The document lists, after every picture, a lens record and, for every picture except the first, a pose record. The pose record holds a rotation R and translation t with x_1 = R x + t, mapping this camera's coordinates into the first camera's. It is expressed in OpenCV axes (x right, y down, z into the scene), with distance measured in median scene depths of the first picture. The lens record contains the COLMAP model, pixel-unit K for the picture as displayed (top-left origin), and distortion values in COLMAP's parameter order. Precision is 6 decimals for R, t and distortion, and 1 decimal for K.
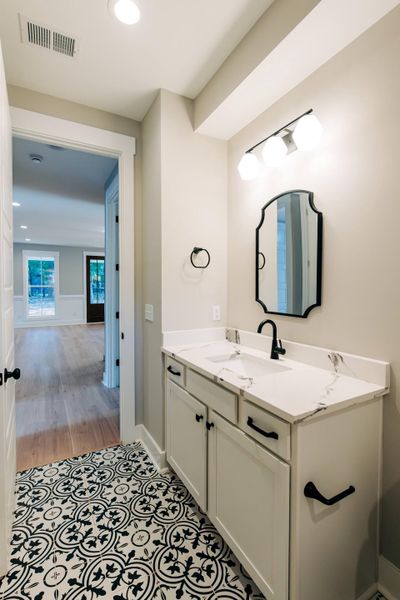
lens RADIAL K [[272.5, 0, 195.0], [0, 272.5, 294.0], [0, 0, 1]] dist [-0.011499, 0.003067]
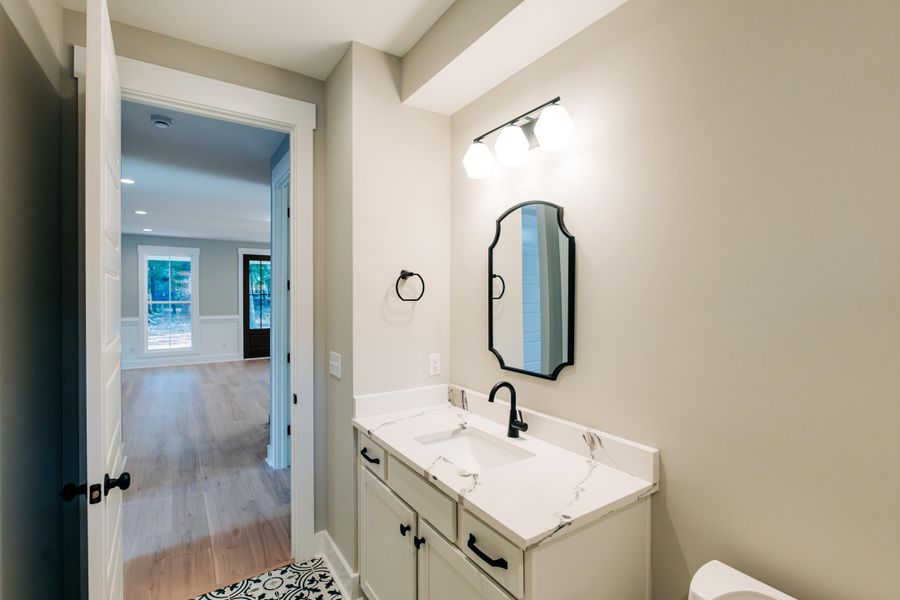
lens RADIAL K [[408.7, 0, 453.1], [0, 408.7, 297.6], [0, 0, 1]] dist [-0.011499, 0.003067]
pose [[0.995656, -0.001501, 0.093091, 0.030549], [0.002884, 0.999887, -0.014725, -0.088540], [-0.093058, 0.014929, 0.995549, -0.041245]]
